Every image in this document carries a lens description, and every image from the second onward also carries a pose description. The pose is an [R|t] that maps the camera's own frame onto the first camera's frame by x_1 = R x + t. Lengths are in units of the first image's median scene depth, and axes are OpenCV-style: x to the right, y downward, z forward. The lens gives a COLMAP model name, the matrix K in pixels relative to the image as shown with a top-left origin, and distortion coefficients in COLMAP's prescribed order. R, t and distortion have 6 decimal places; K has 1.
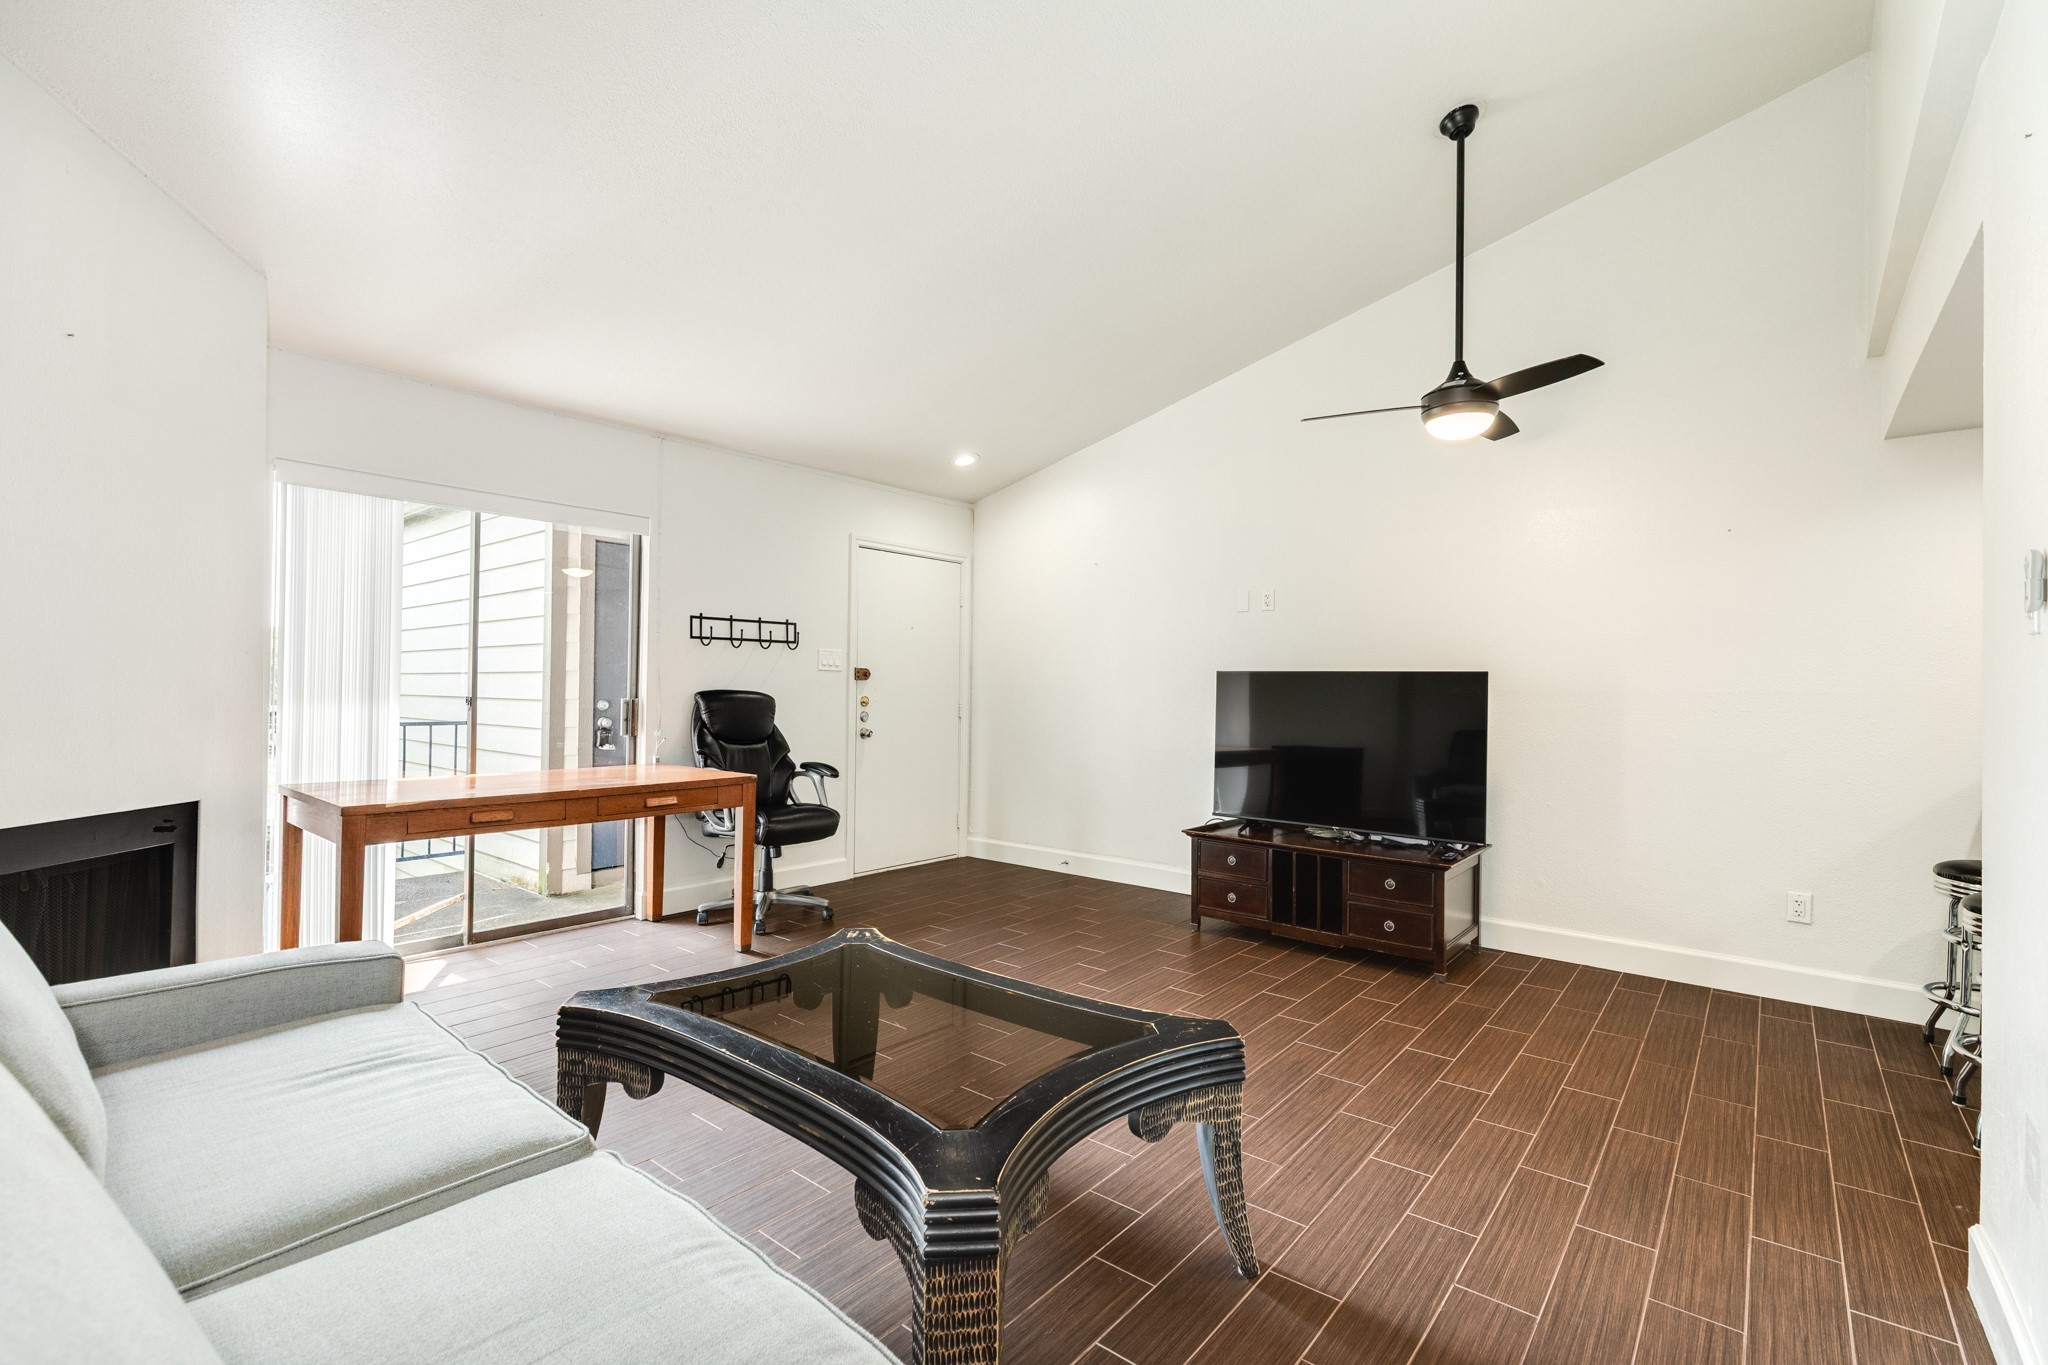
lens RADIAL K [[910.4, 0, 1022.3], [0, 910.4, 679.0], [0, 0, 1]] dist [0.003935, -0.000188]
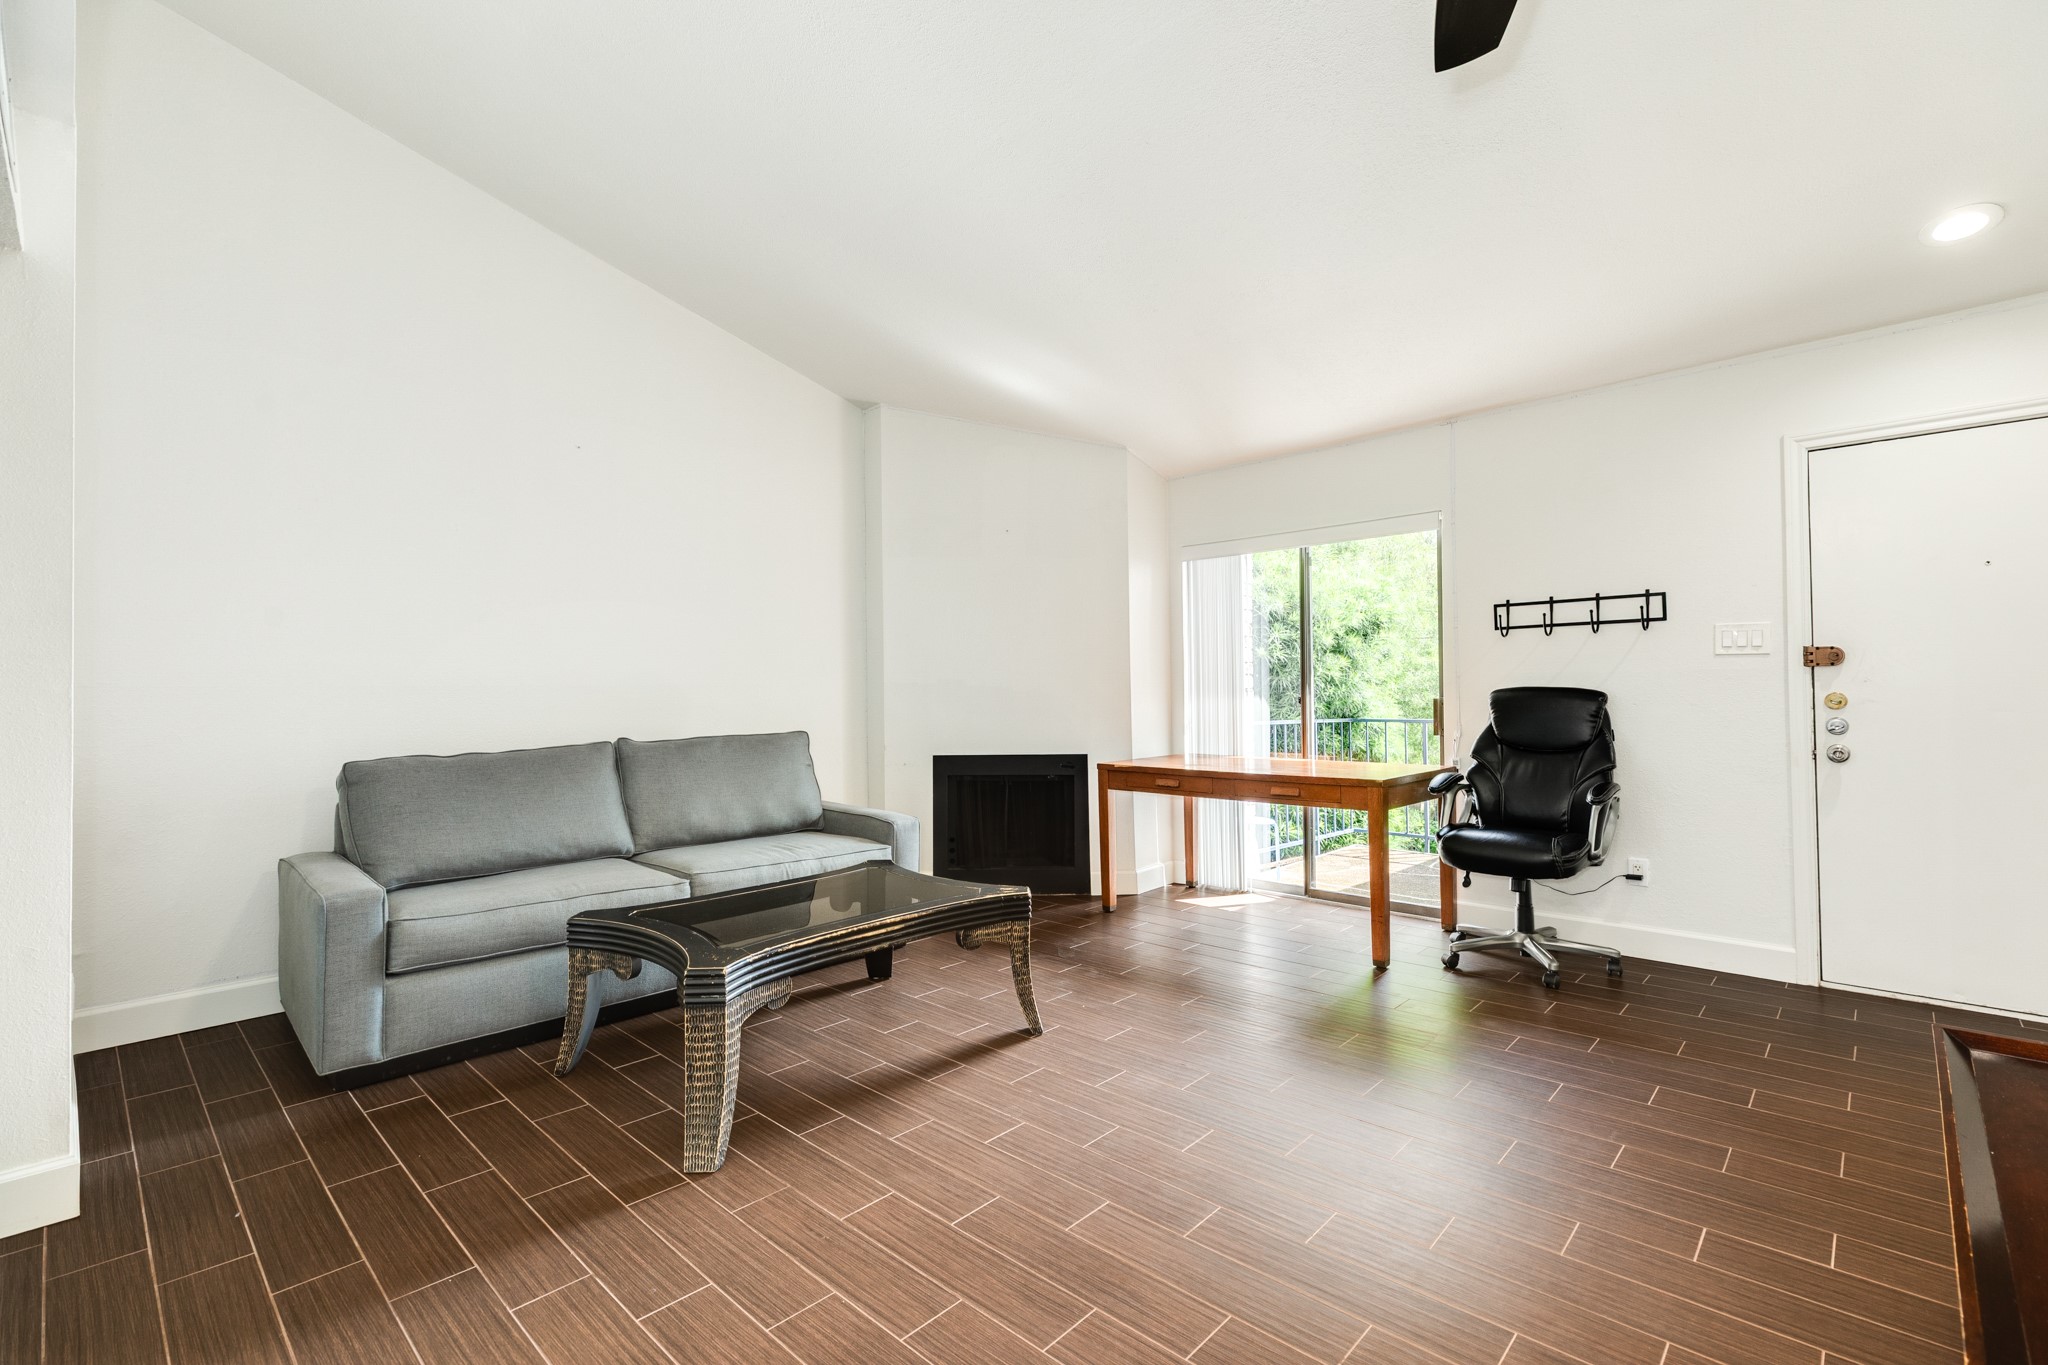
lens RADIAL K [[910.4, 0, 1026.8], [0, 910.4, 681.7], [0, 0, 1]] dist [0.003935, -0.000188]
pose [[-0.060509, -0.018719, -0.997992, 0.680777], [0.020592, 0.999588, -0.019998, 0.018102], [0.997955, -0.021761, -0.060099, 0.723592]]
